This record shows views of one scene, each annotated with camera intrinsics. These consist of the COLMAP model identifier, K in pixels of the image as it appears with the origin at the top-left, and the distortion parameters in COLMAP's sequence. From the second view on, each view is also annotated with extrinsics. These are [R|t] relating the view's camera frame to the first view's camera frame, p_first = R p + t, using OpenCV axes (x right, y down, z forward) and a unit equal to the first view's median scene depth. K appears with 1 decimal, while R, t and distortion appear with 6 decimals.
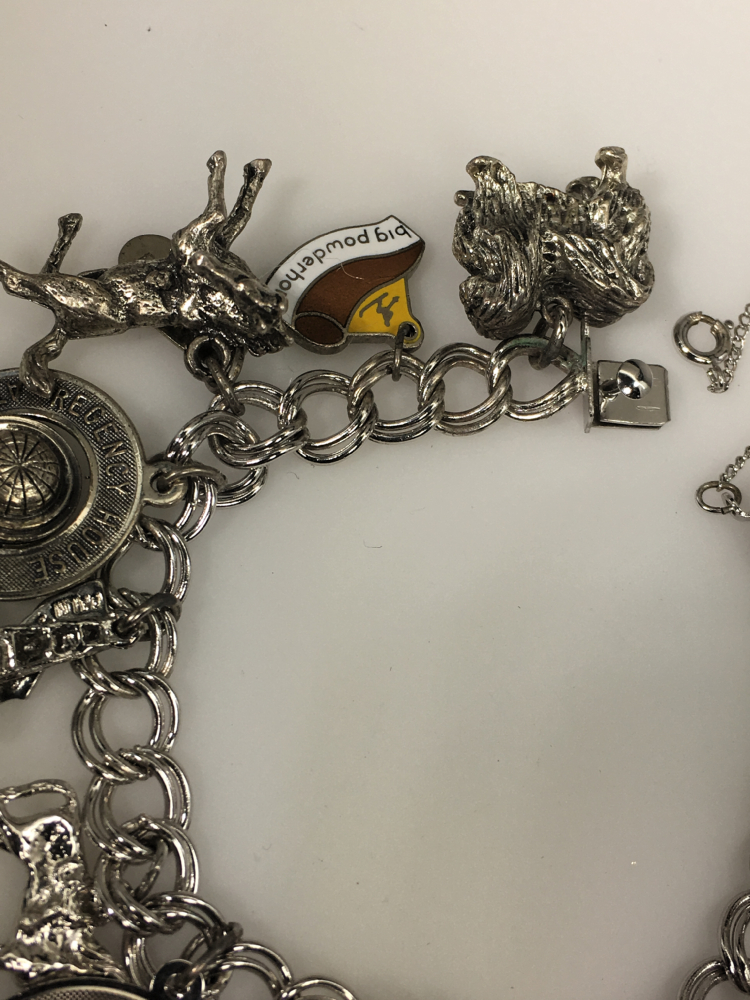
lens RADIAL K [[1366.6, 0, 375.0], [0, 1366.6, 500.0], [0, 0, 1]] dist [-0.005551, 0.021813]
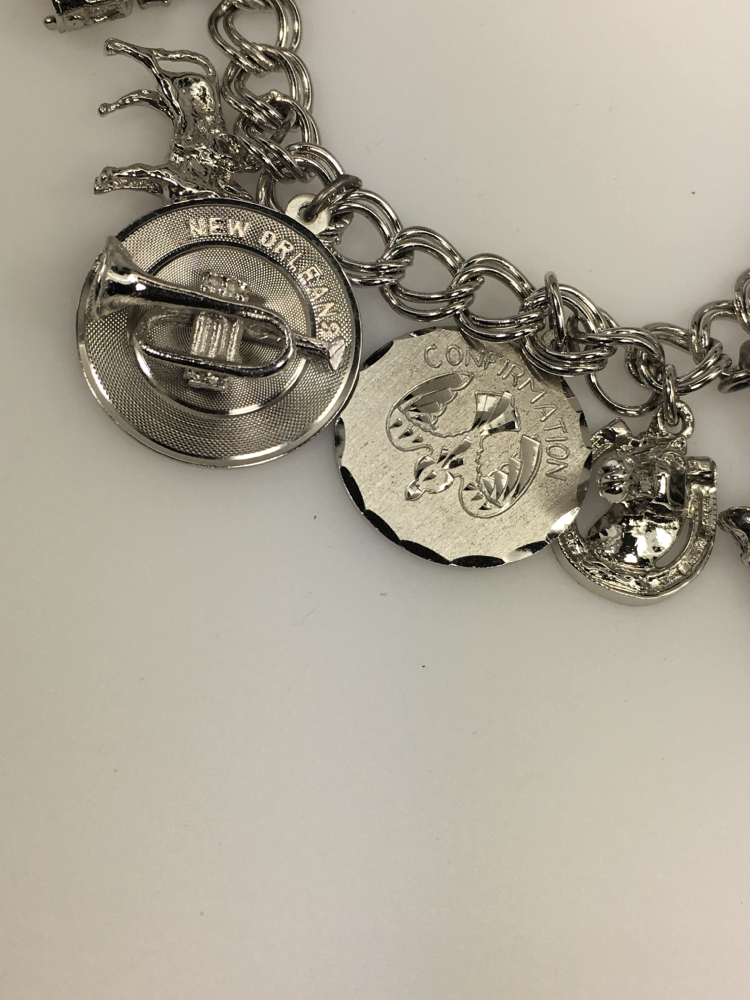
lens RADIAL K [[1366.6, 0, 375.0], [0, 1366.6, 500.0], [0, 0, 1]] dist [-0.005551, 0.021813]
pose [[0.999160, 0.022822, 0.034046, -0.098886], [-0.022276, 0.999618, -0.016350, 0.496636], [-0.034406, 0.015578, 0.999287, -0.124668]]
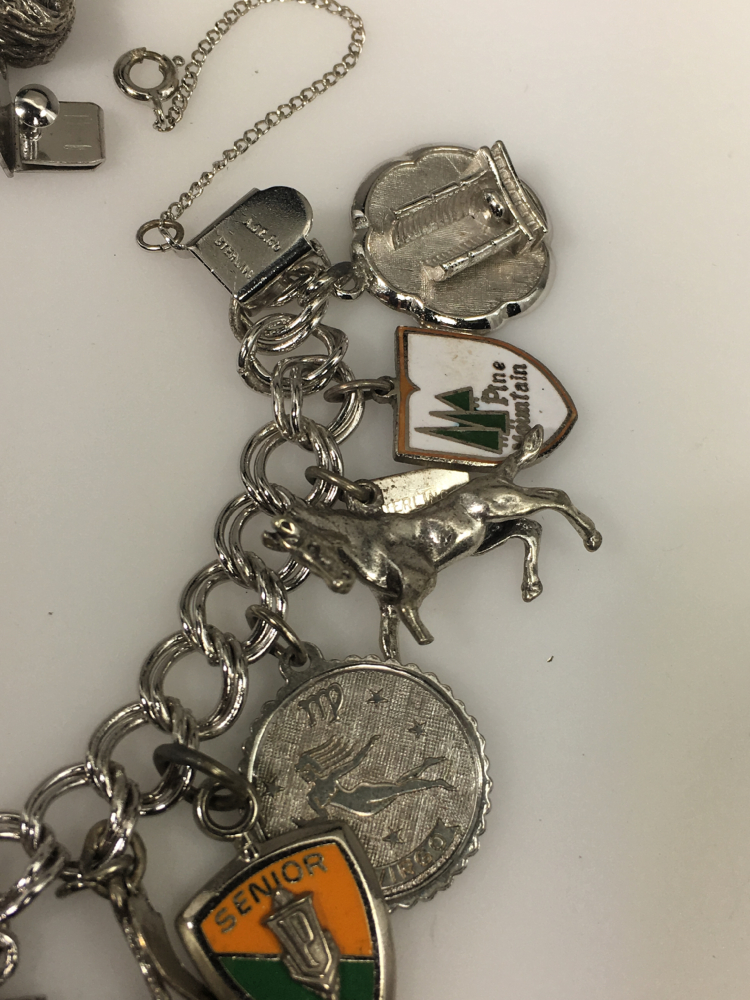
lens RADIAL K [[1366.6, 0, 375.0], [0, 1366.6, 500.0], [0, 0, 1]] dist [-0.005551, 0.021813]
pose [[0.995151, -0.084901, 0.049663, 0.335561], [0.083890, 0.996230, 0.022105, 0.169056], [-0.051353, -0.017831, 0.998521, 0.056171]]
